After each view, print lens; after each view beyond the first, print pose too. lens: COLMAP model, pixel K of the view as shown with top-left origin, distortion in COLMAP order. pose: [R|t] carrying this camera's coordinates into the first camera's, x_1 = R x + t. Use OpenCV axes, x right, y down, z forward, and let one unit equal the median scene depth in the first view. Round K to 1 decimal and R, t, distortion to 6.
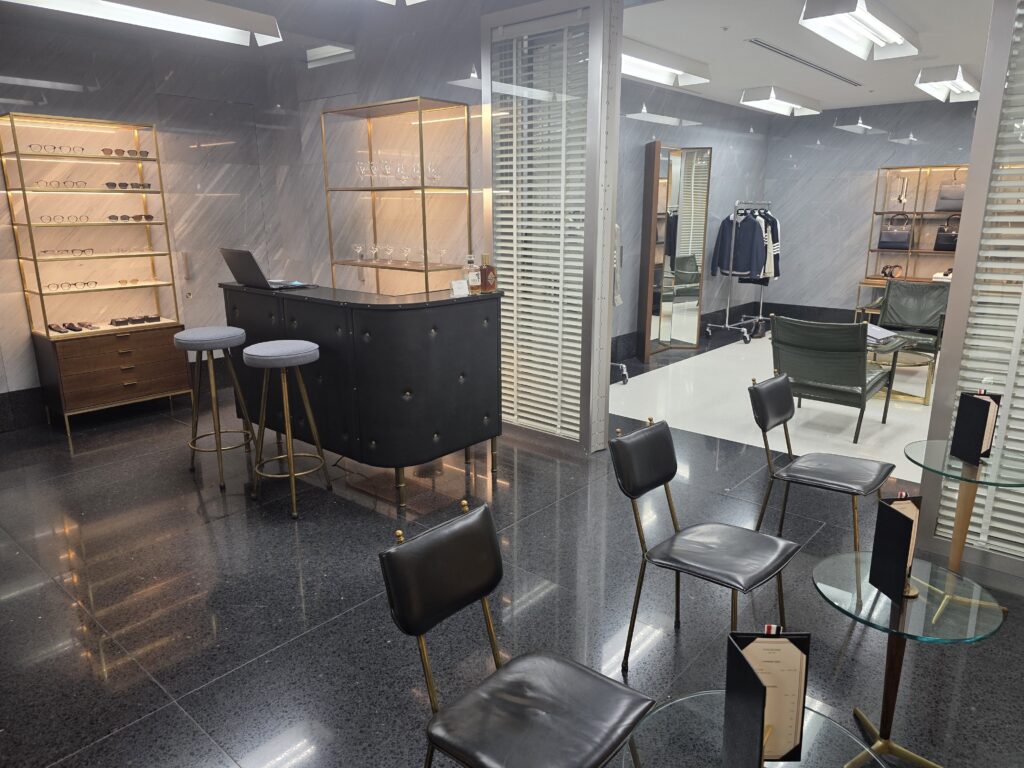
lens RADIAL K [[696.9, 0, 512.0], [0, 696.9, 384.0], [0, 0, 1]] dist [0.053949, -0.042376]
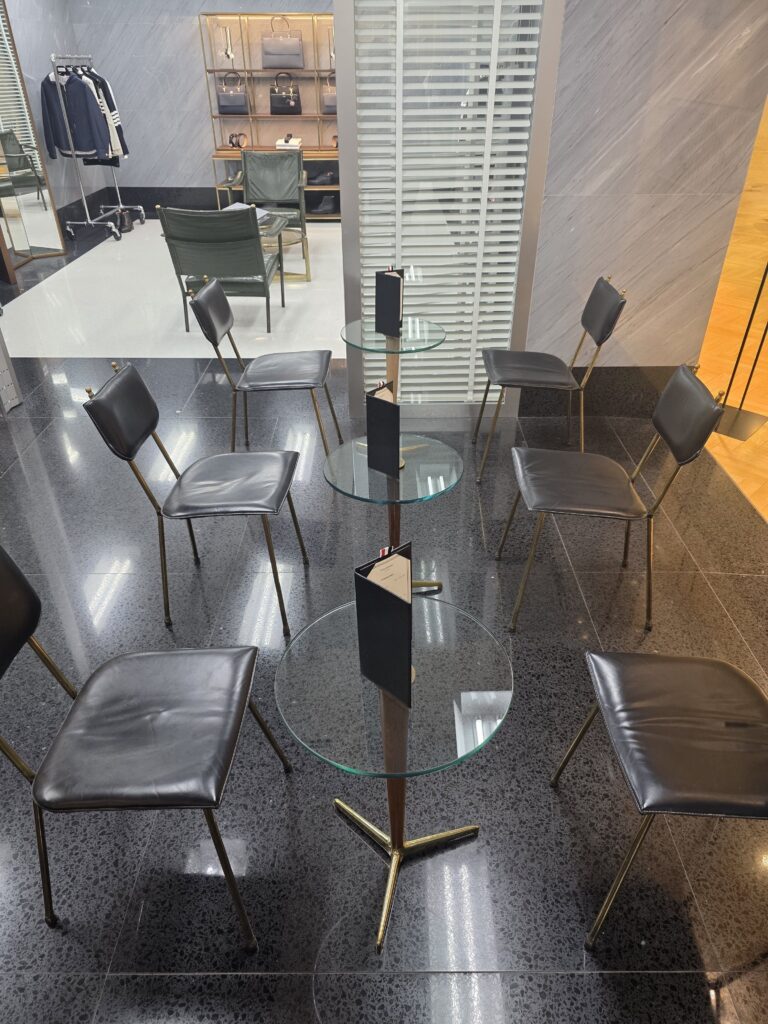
lens RADIAL K [[696.9, 0, 383.6], [0, 696.9, 517.9], [0, 0, 1]] dist [0.053949, -0.042376]
pose [[0.745301, -0.369507, 0.554970, -0.049281], [0.165805, 0.908948, 0.382520, -0.026110], [-0.645783, -0.193076, 0.738706, 0.049318]]
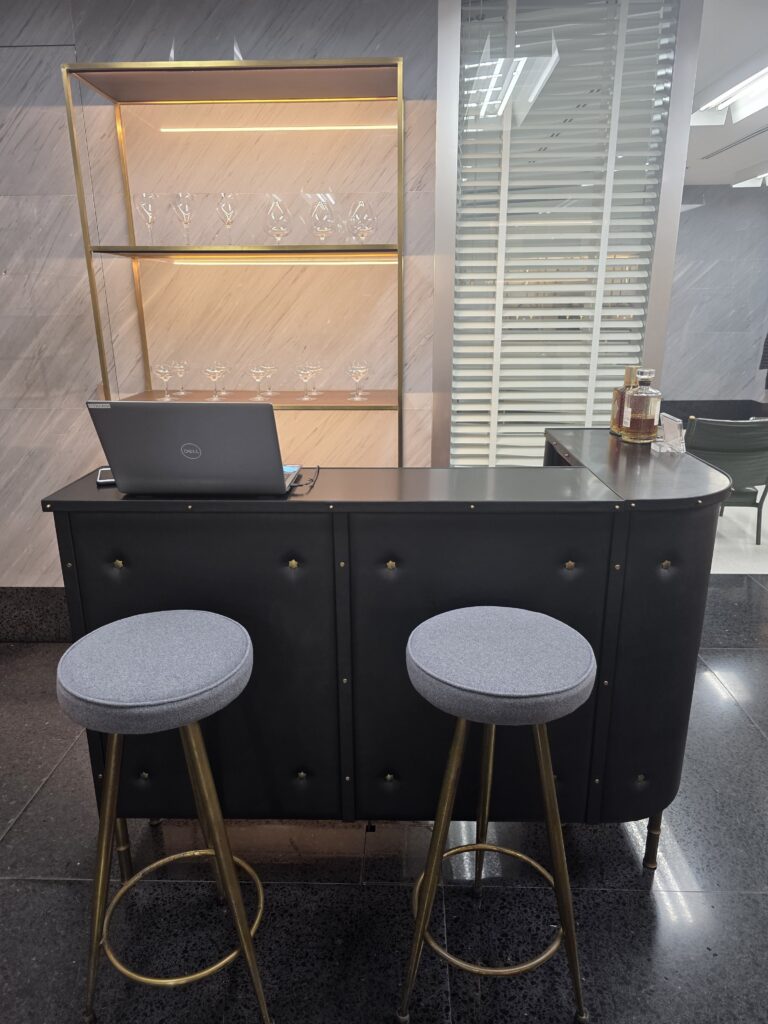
lens RADIAL K [[696.9, 0, 383.6], [0, 696.9, 517.9], [0, 0, 1]] dist [0.053949, -0.042376]
pose [[0.784493, -0.190406, 0.590183, -0.336338], [0.154684, 0.981697, 0.111105, -0.098512], [-0.600536, 0.004130, 0.799587, 0.405014]]
